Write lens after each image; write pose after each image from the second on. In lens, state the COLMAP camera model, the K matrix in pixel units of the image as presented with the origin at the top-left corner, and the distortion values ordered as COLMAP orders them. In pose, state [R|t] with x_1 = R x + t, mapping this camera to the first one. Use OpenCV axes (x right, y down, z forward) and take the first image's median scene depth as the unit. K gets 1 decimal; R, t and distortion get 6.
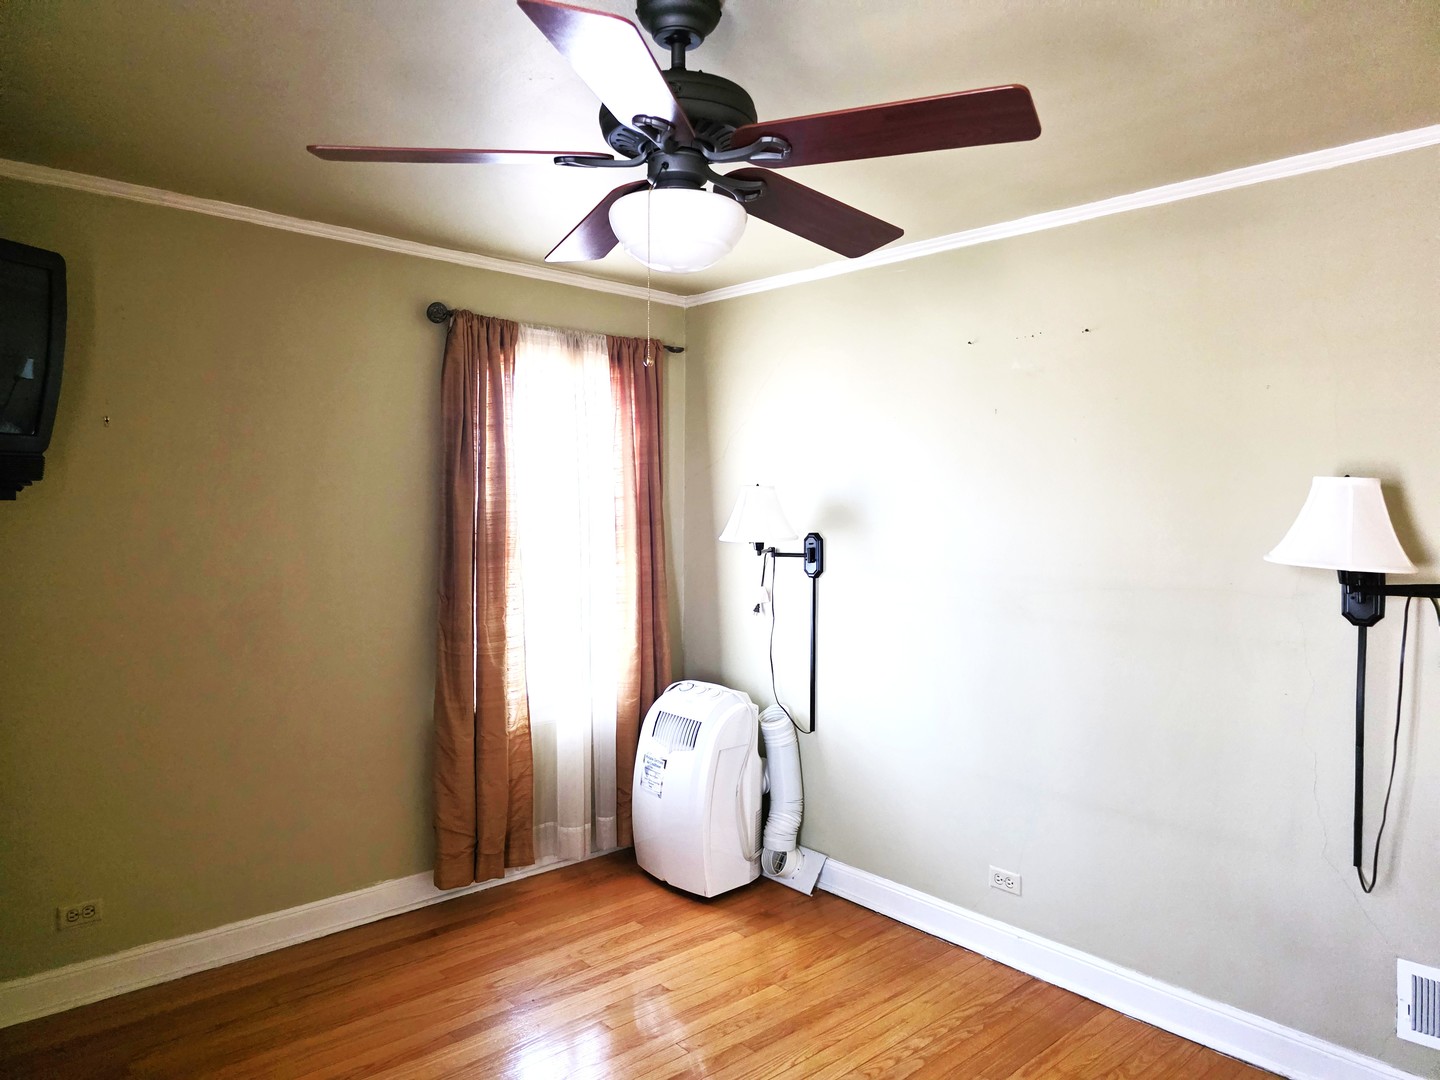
lens RADIAL K [[958.8, 0, 727.9], [0, 958.8, 533.6], [0, 0, 1]] dist [0.102226, -0.149629]
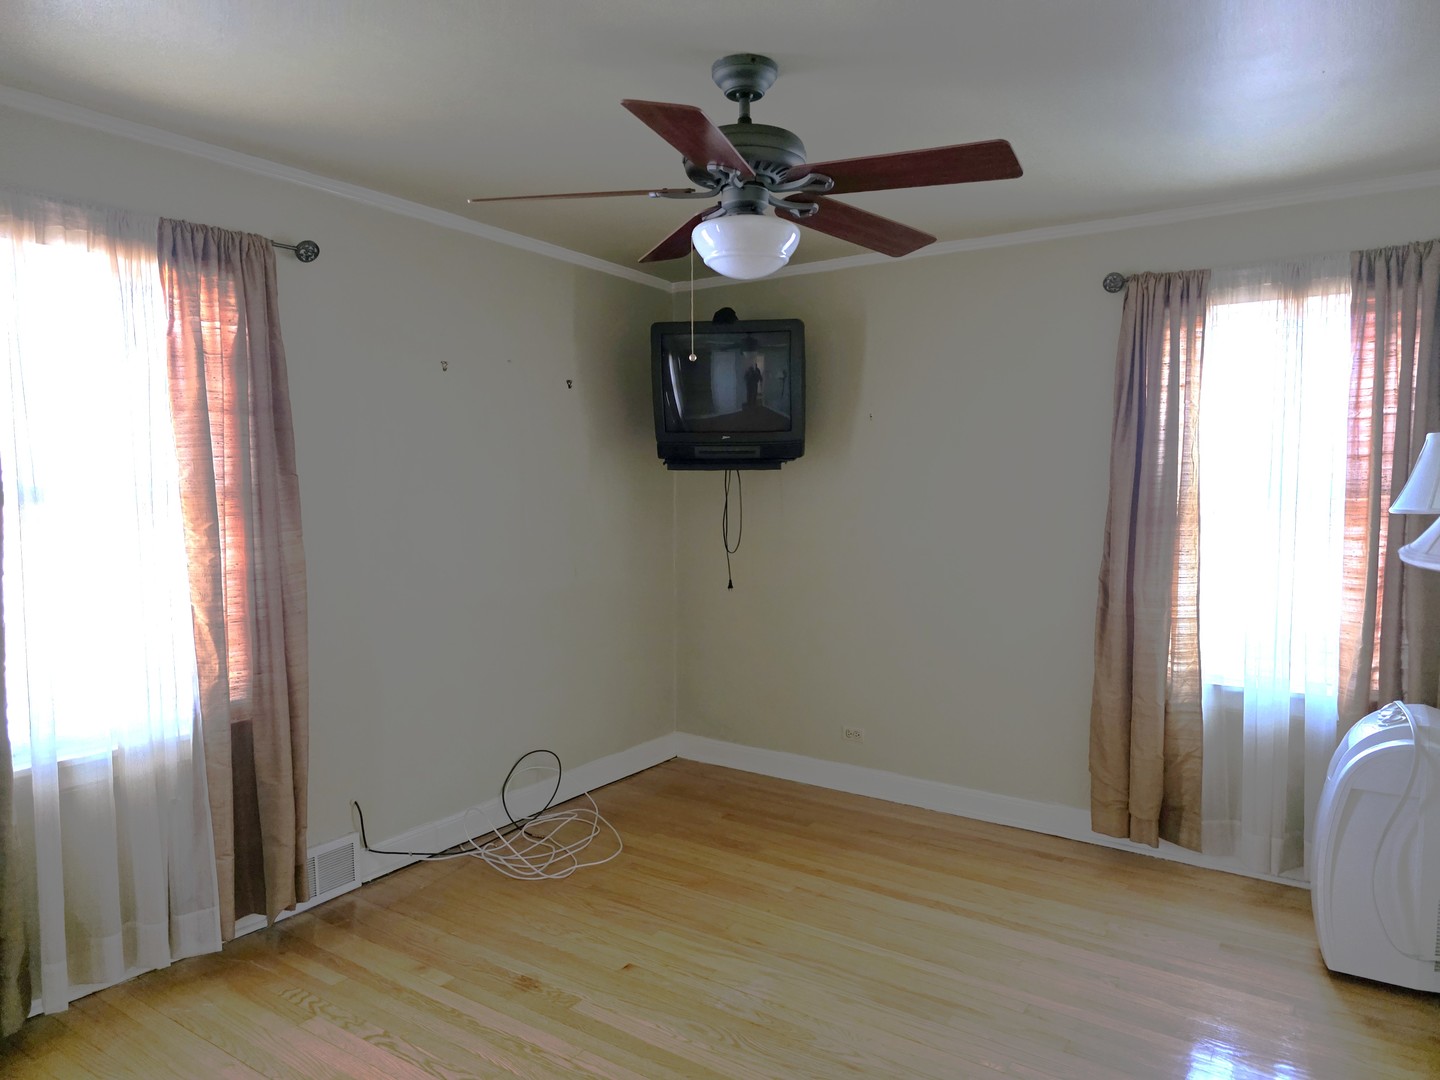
lens RADIAL K [[958.8, 0, 727.9], [0, 958.8, 533.6], [0, 0, 1]] dist [0.102226, -0.149629]
pose [[0.215724, 0.059831, -0.974620, 0.622386], [-0.020426, 0.998179, 0.056757, -0.010427], [0.976241, 0.007664, 0.216553, 0.363880]]
